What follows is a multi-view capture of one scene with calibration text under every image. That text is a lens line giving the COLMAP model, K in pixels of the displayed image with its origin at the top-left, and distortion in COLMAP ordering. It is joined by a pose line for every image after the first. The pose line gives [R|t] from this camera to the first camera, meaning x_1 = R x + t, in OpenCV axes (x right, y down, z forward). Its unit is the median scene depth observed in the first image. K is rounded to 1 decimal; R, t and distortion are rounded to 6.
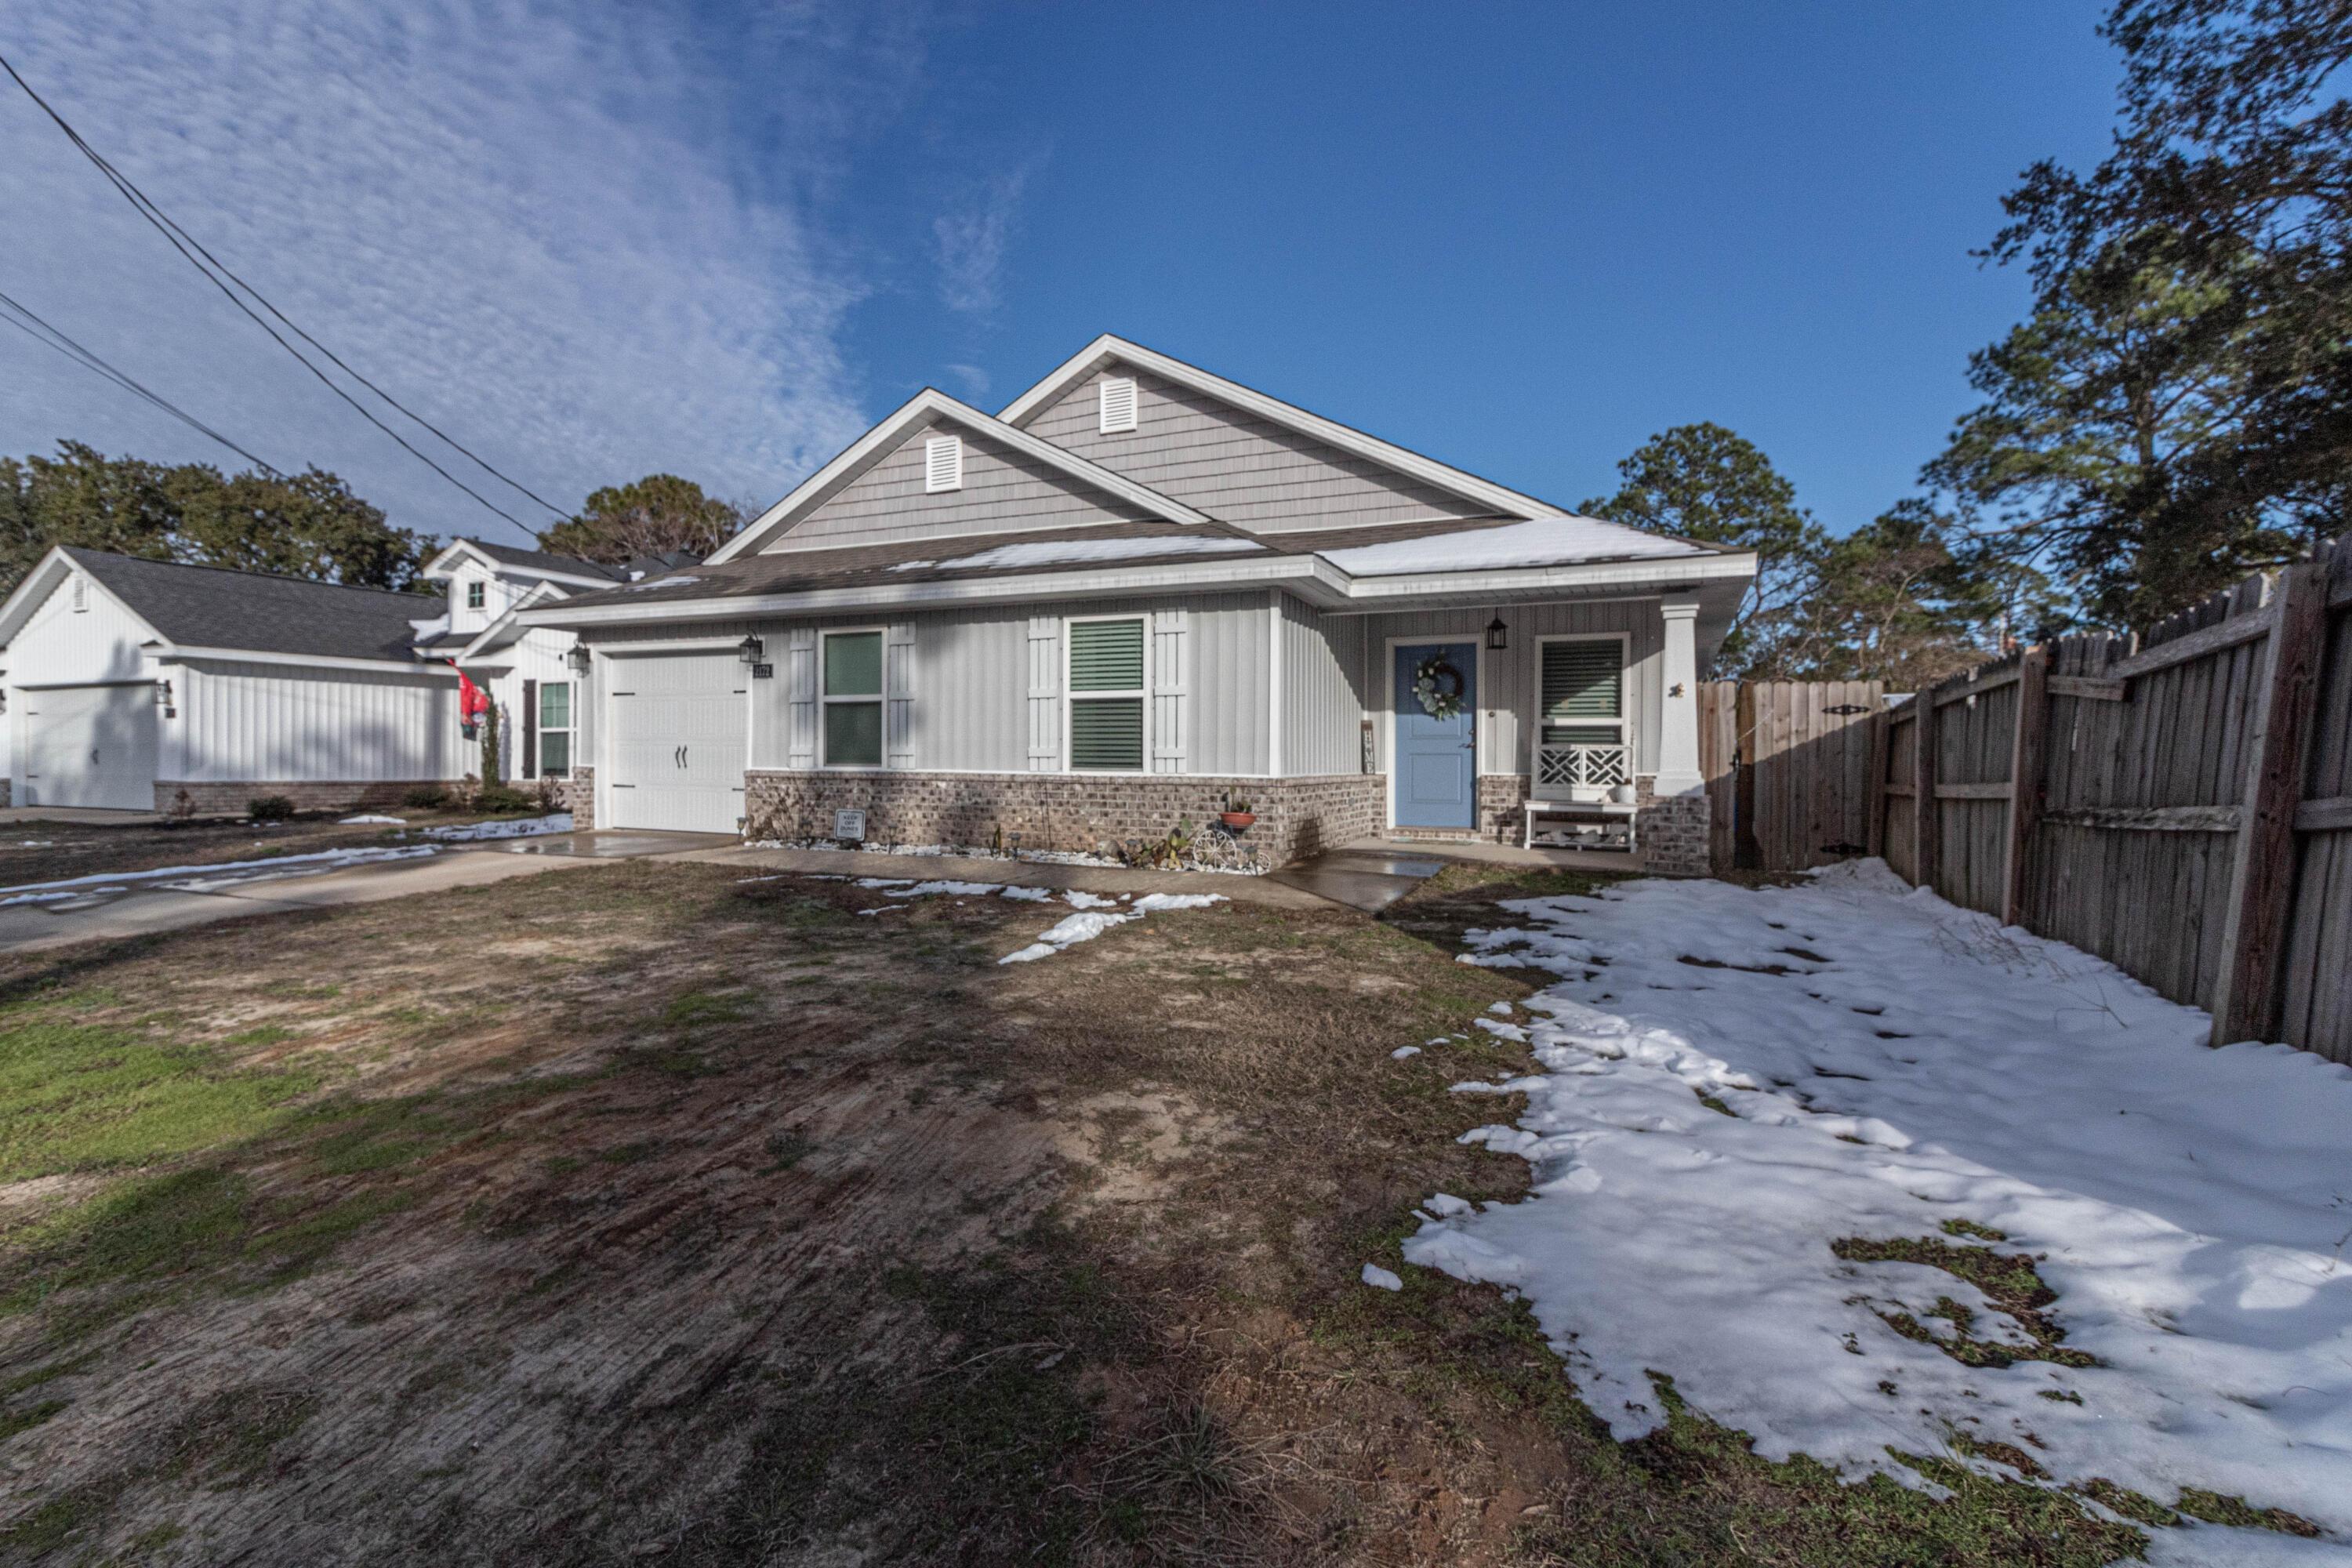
lens RADIAL K [[1079.4, 0, 1160.1], [0, 1079.4, 762.6], [0, 0, 1]] dist [0.007131, 0.000025]
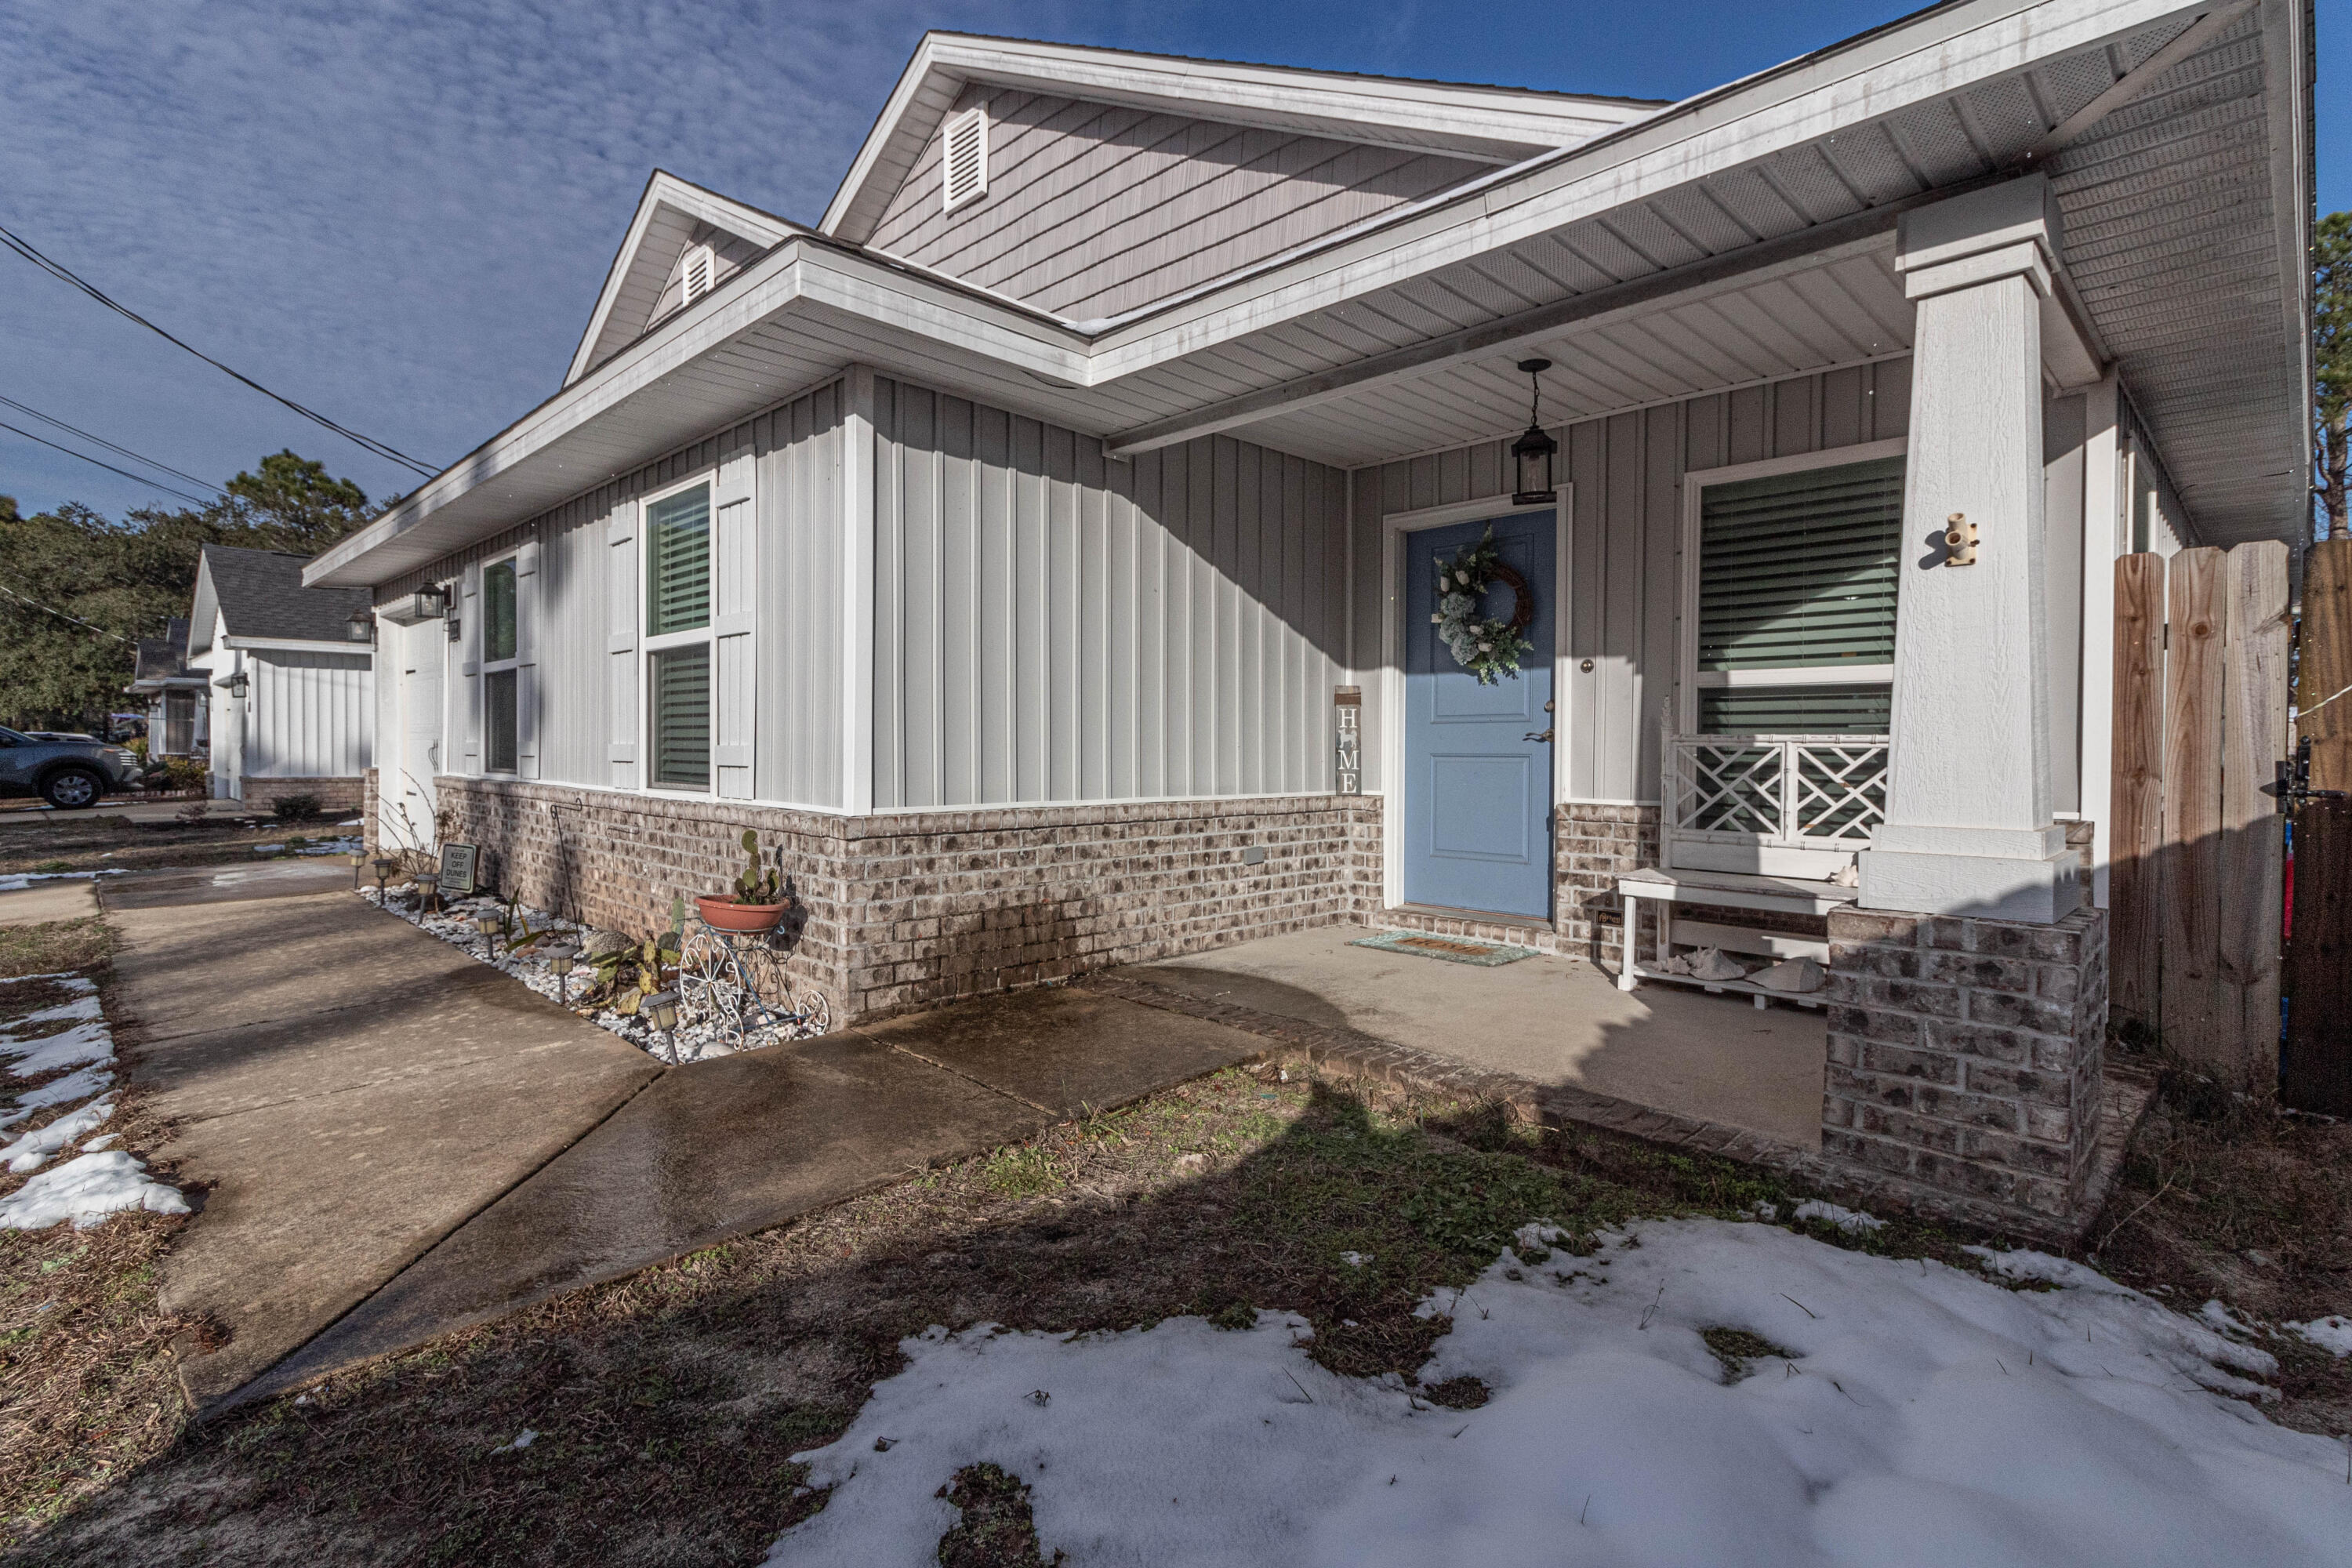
lens RADIAL K [[1116.9, 0, 1163.1], [0, 1116.9, 763.3], [0, 0, 1]] dist [0.010154, 0.001128]
pose [[0.935744, 0.004884, -0.352647, 0.339974], [-0.001902, 0.999959, 0.008804, -0.009566], [0.352676, -0.007568, 0.935715, 0.568766]]
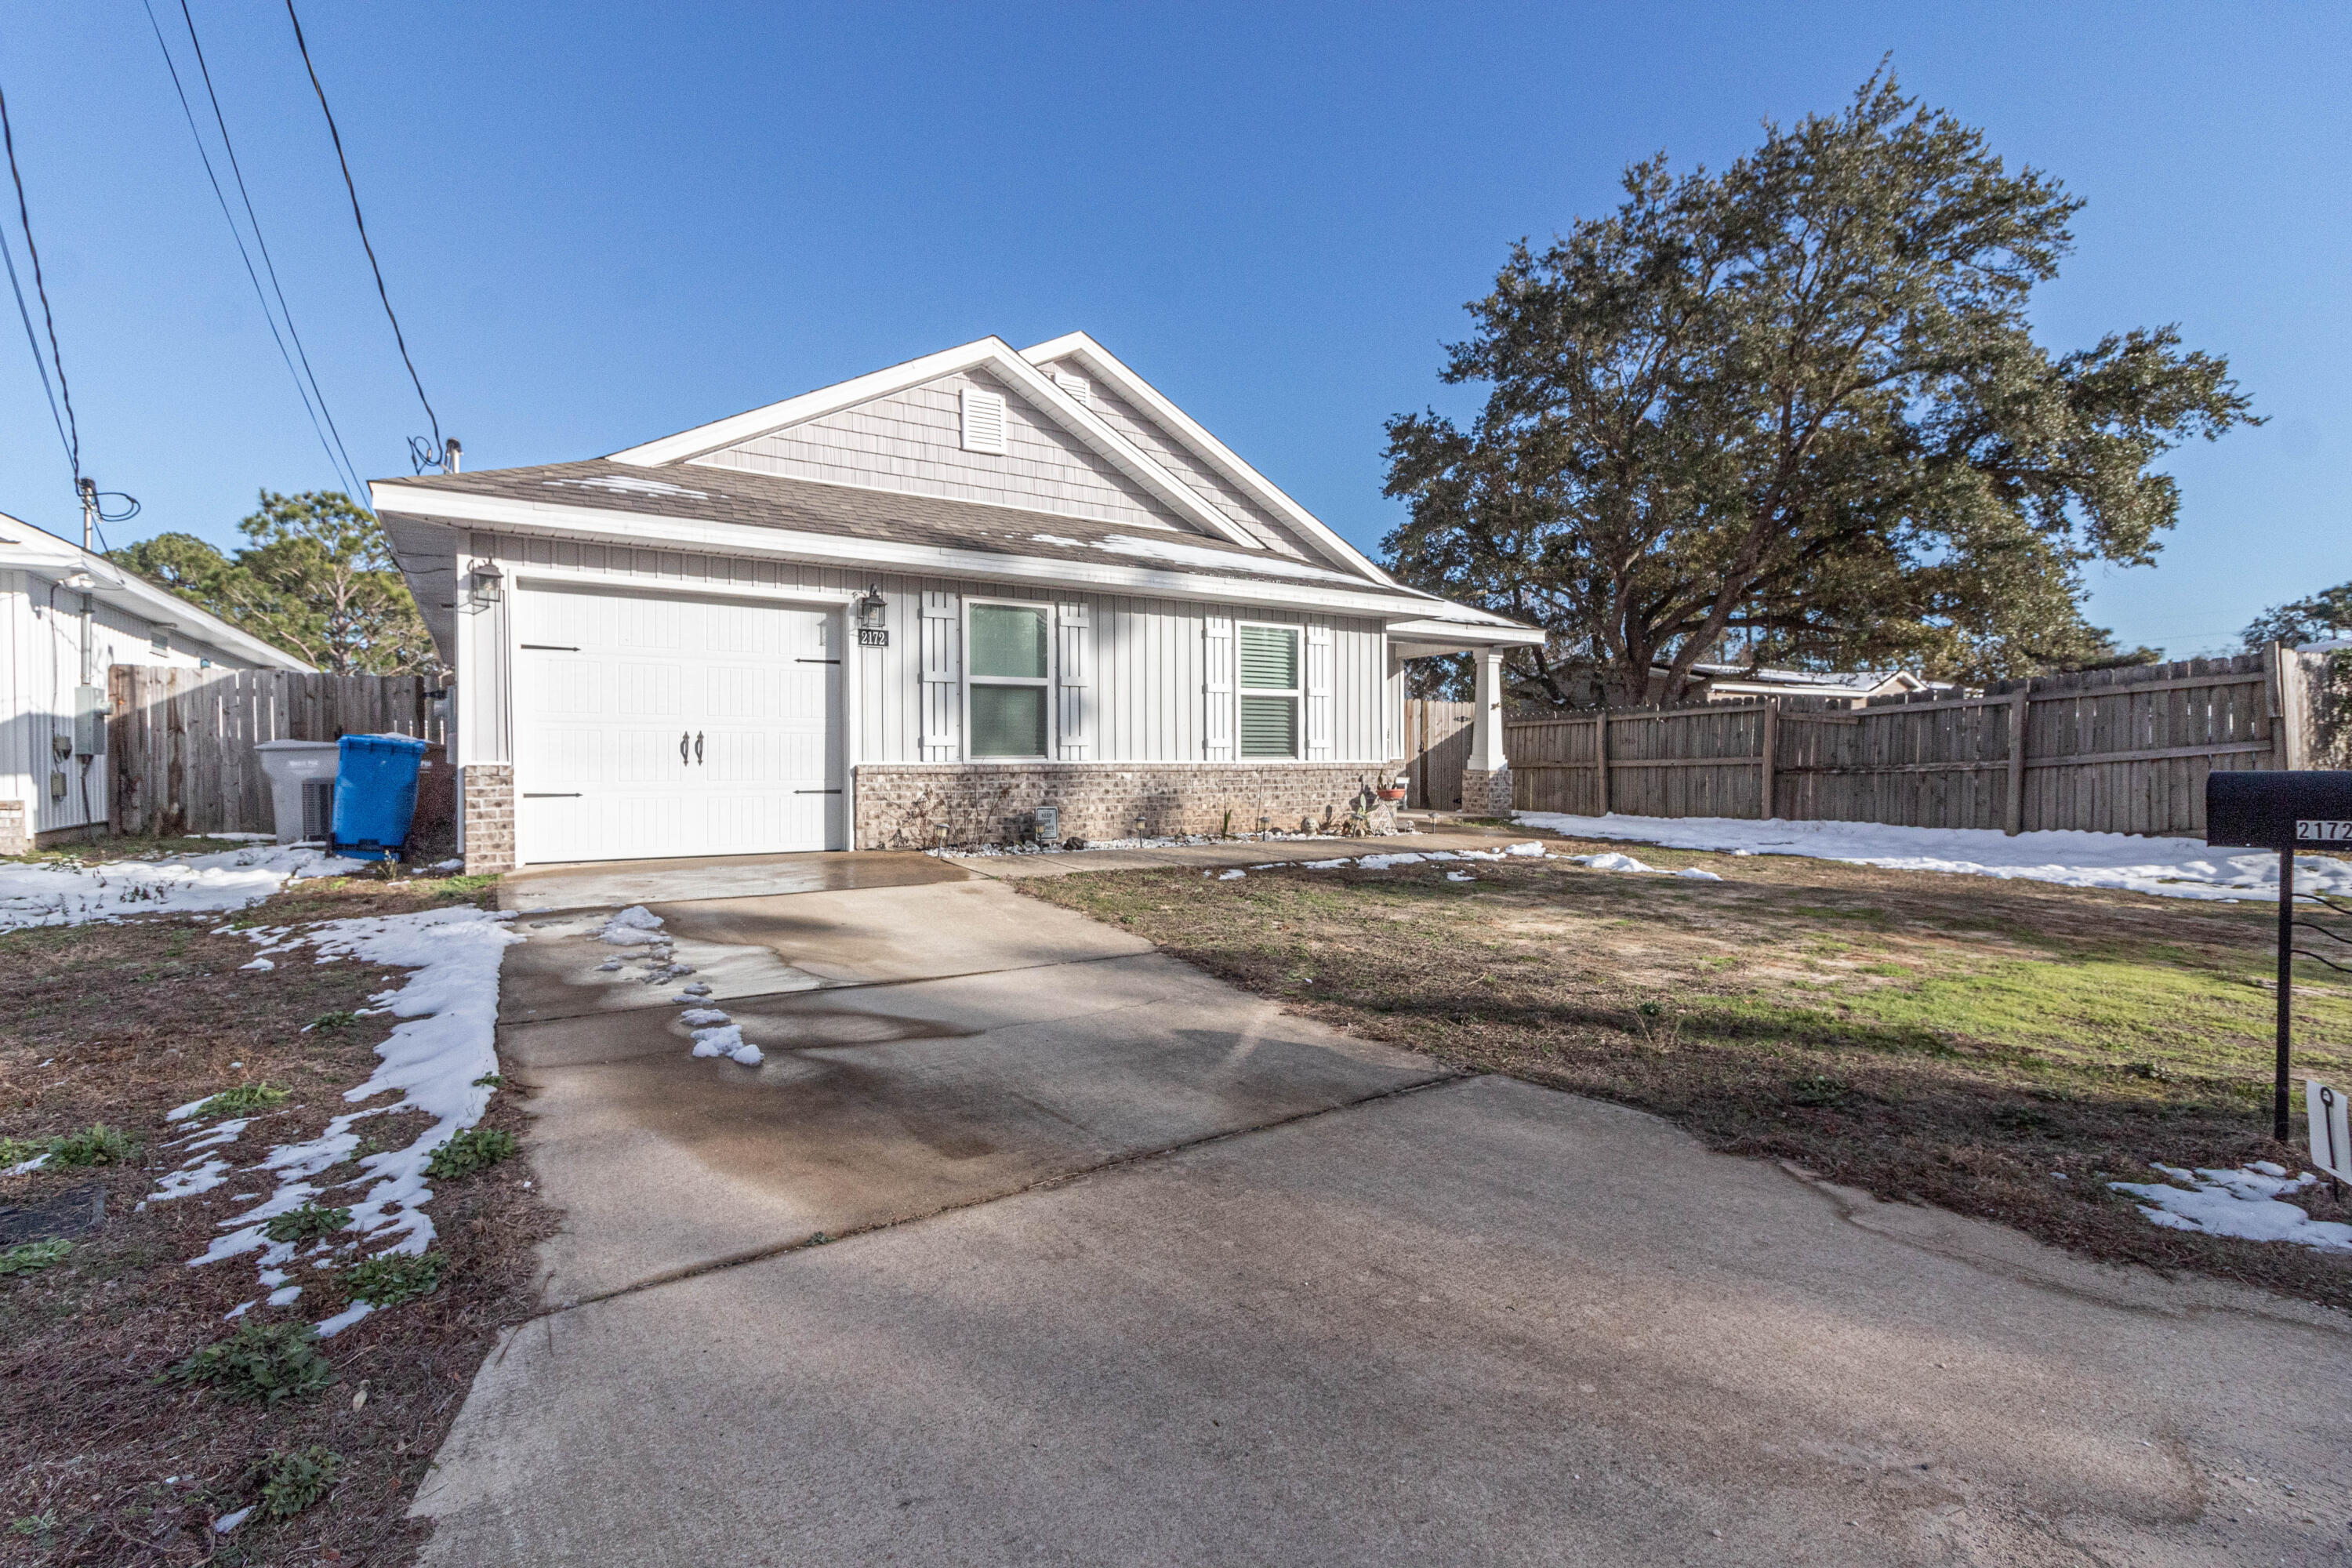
lens RADIAL K [[1079.4, 0, 1160.1], [0, 1079.4, 762.6], [0, 0, 1]] dist [0.007131, 0.000025]
pose [[0.548279, -0.013537, 0.836186, -1.038689], [0.006206, 0.999907, 0.012118, -0.003330], [-0.836272, -0.001455, 0.548313, 0.455810]]
